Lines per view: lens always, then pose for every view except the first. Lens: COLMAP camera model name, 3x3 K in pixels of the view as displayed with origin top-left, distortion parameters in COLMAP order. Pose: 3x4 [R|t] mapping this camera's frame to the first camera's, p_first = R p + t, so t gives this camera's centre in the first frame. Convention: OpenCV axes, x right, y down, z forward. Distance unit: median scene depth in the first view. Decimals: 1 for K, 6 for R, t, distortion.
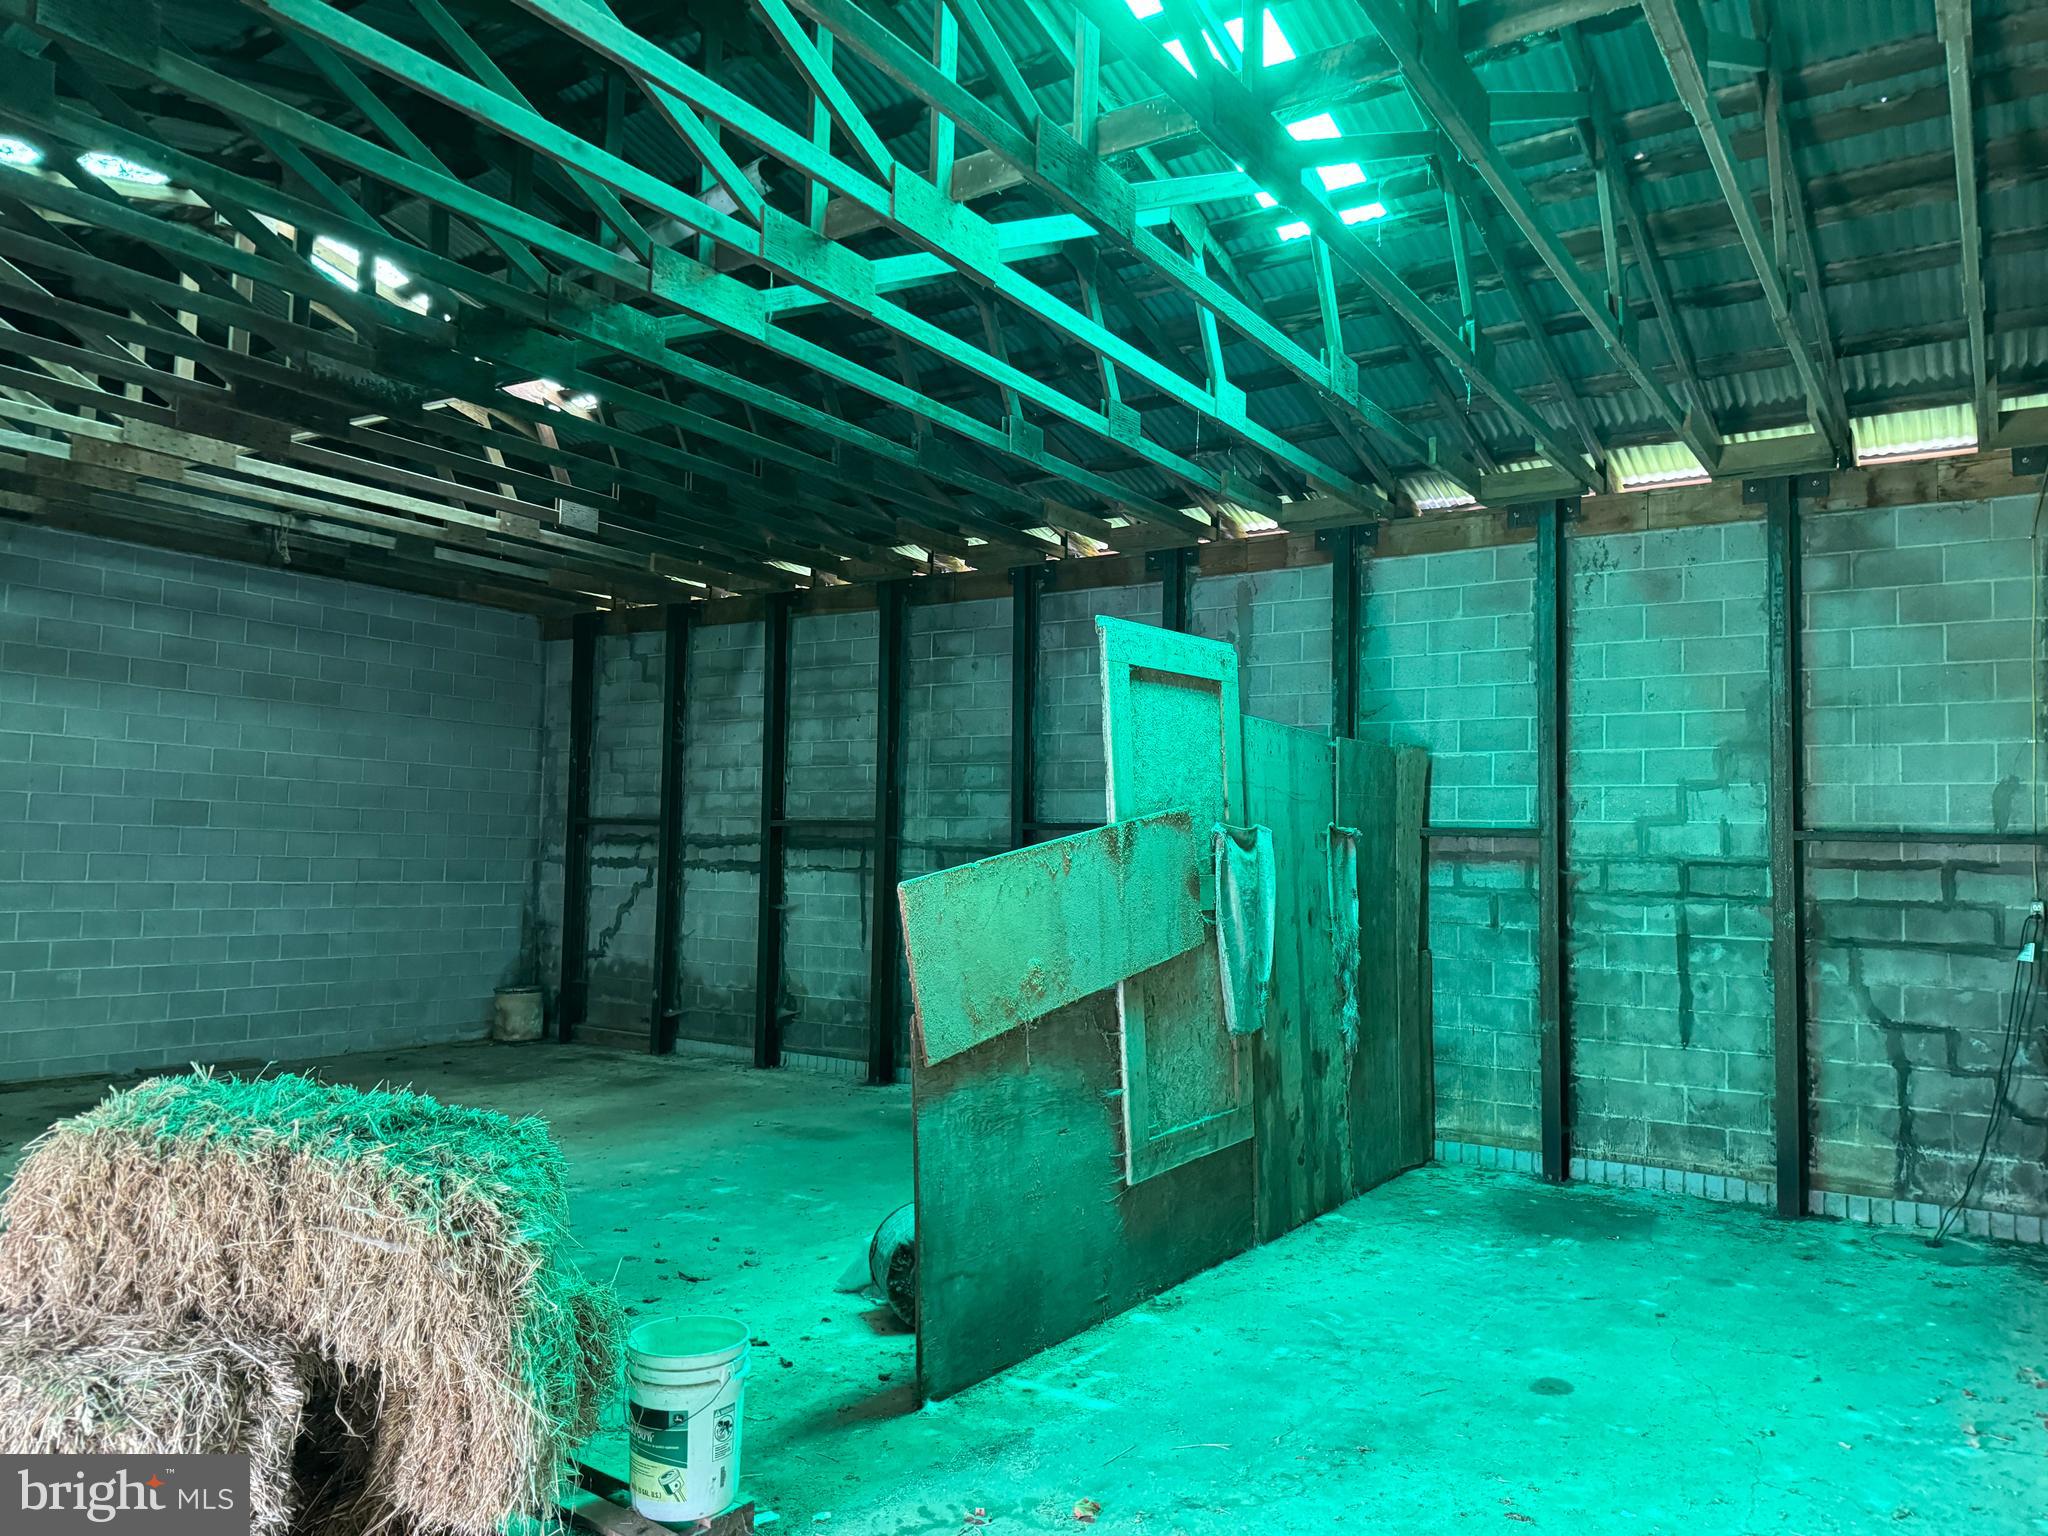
lens RADIAL K [[1442.8, 0, 1024.0], [0, 1442.8, 768.0], [0, 0, 1]] dist [-0.003752, -0.006558]
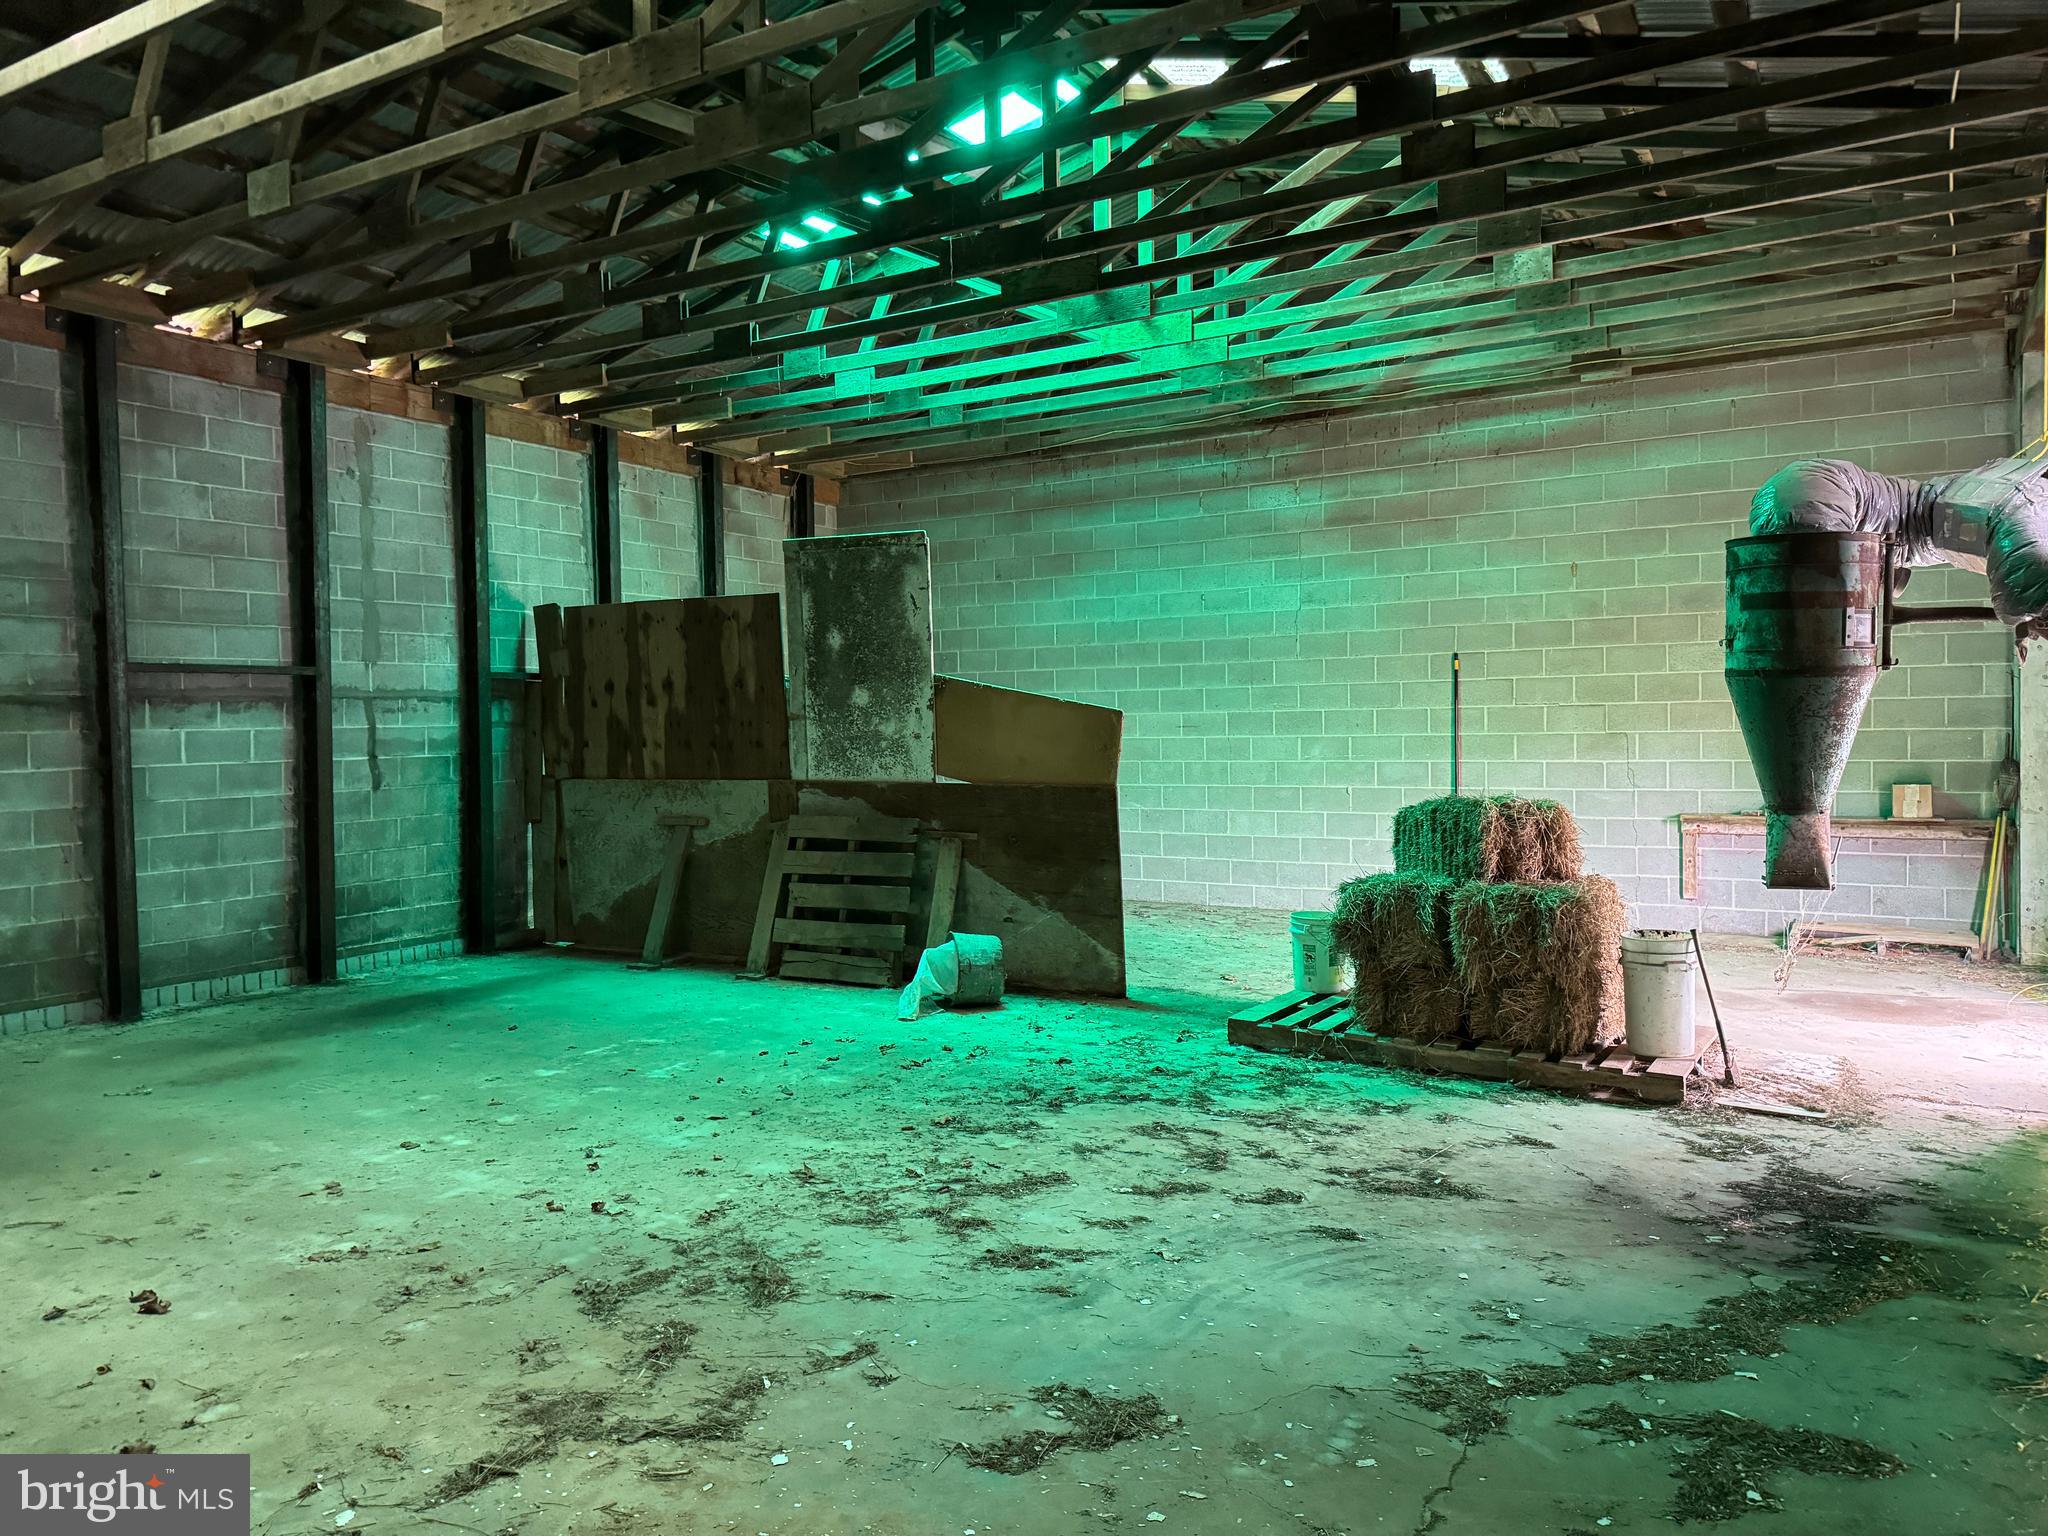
lens RADIAL K [[1442.8, 0, 1024.0], [0, 1442.8, 768.0], [0, 0, 1]] dist [-0.003752, -0.006558]
pose [[-0.040971, -0.062391, 0.997210, -0.918443], [-0.062054, 0.996281, 0.059784, 0.020175], [-0.997232, -0.059432, -0.044690, 0.630736]]
